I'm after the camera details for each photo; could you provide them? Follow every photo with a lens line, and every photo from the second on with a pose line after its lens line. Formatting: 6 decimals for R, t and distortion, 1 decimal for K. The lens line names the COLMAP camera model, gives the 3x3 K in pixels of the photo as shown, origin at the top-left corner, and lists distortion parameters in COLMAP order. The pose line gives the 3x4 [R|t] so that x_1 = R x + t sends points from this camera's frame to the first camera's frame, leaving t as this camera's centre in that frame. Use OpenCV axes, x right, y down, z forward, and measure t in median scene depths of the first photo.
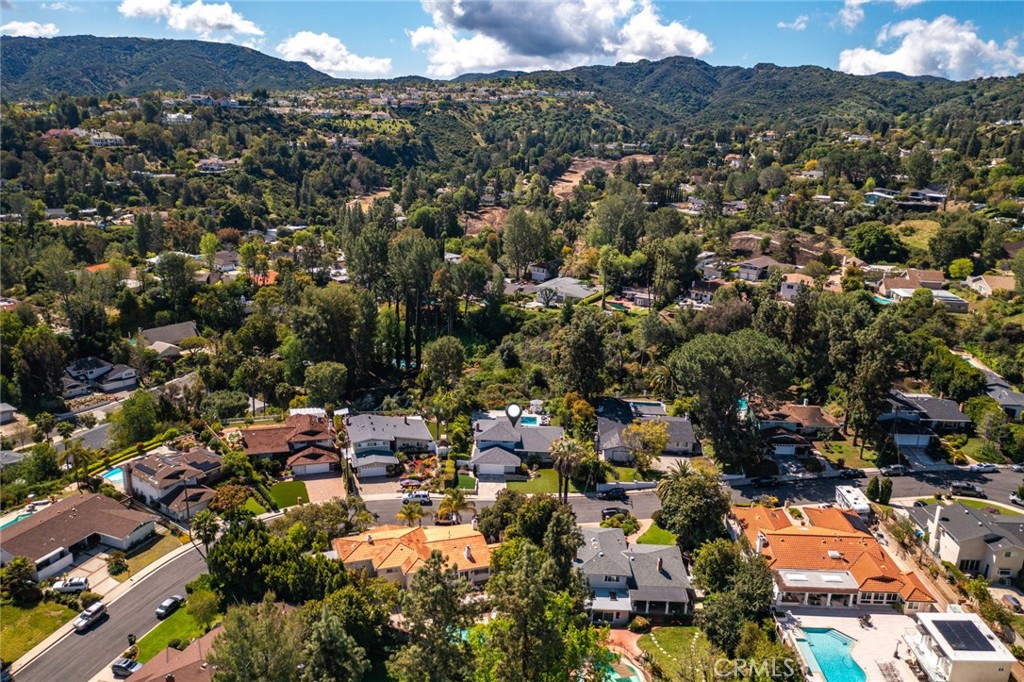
lens RADIAL K [[815.3, 0, 515.7], [0, 815.3, 343.4], [0, 0, 1]] dist [-0.018836, 0.013056]
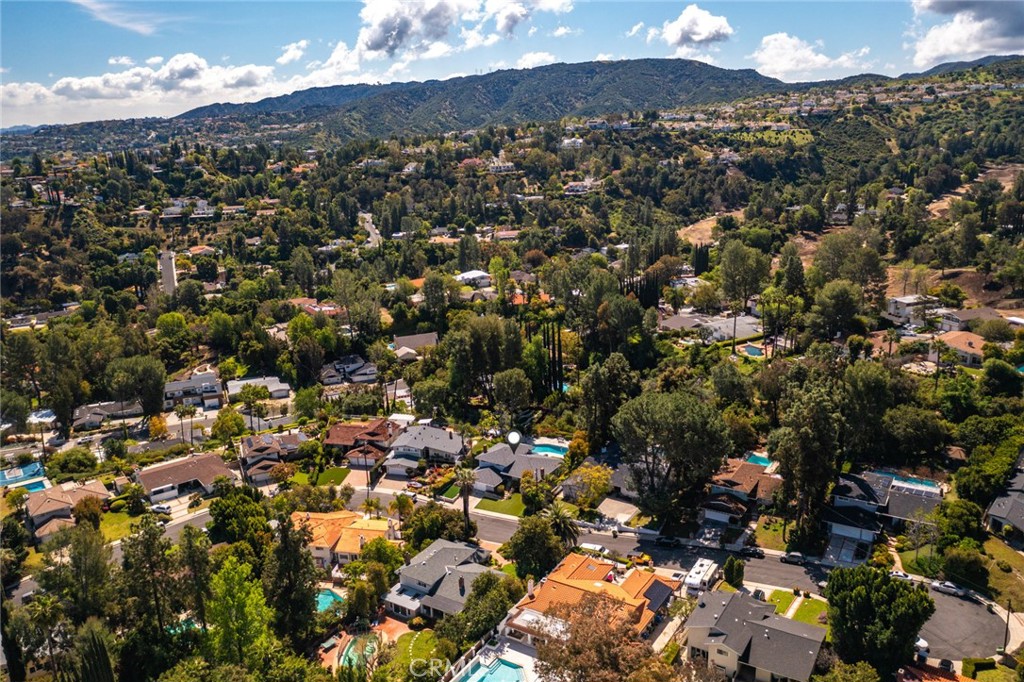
lens RADIAL K [[815.3, 0, 503.9], [0, 815.3, 337.7], [0, 0, 1]] dist [-0.018836, 0.013056]
pose [[0.848422, 0.077672, -0.523590, 0.354746], [-0.083604, 0.996423, 0.012344, -0.045412], [0.522675, 0.033301, 0.851881, 0.001091]]
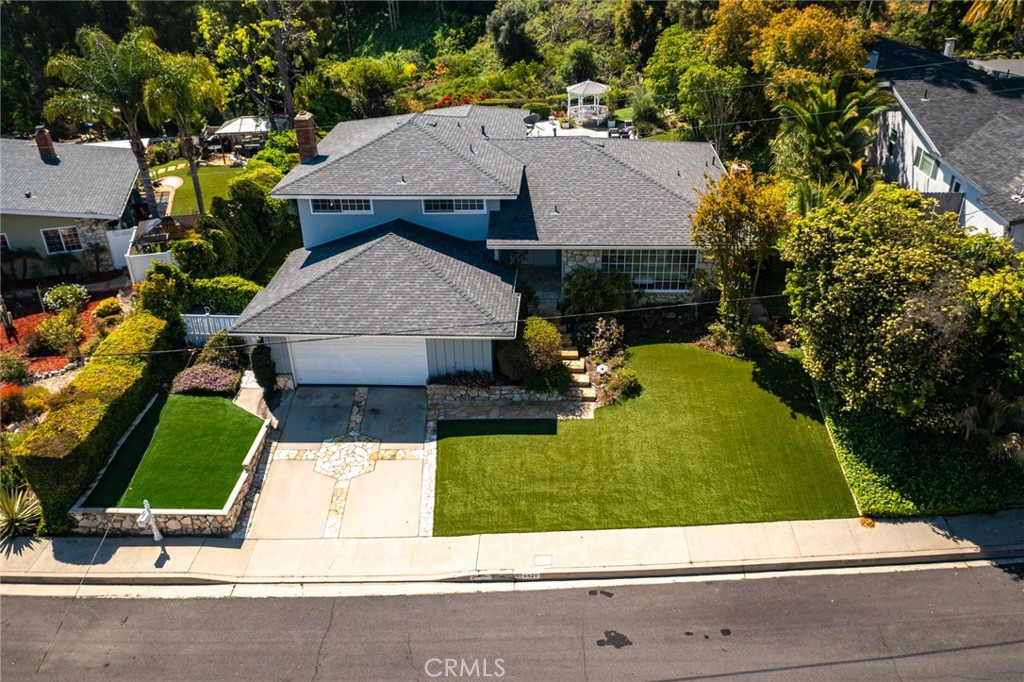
lens RADIAL K [[815.3, 0, 516.2], [0, 815.3, 337.2], [0, 0, 1]] dist [-0.018836, 0.013056]
pose [[0.998082, -0.036387, -0.050087, 0.007927], [0.046471, 0.974886, 0.217801, 0.066013], [0.040905, -0.219710, 0.974707, 0.484989]]
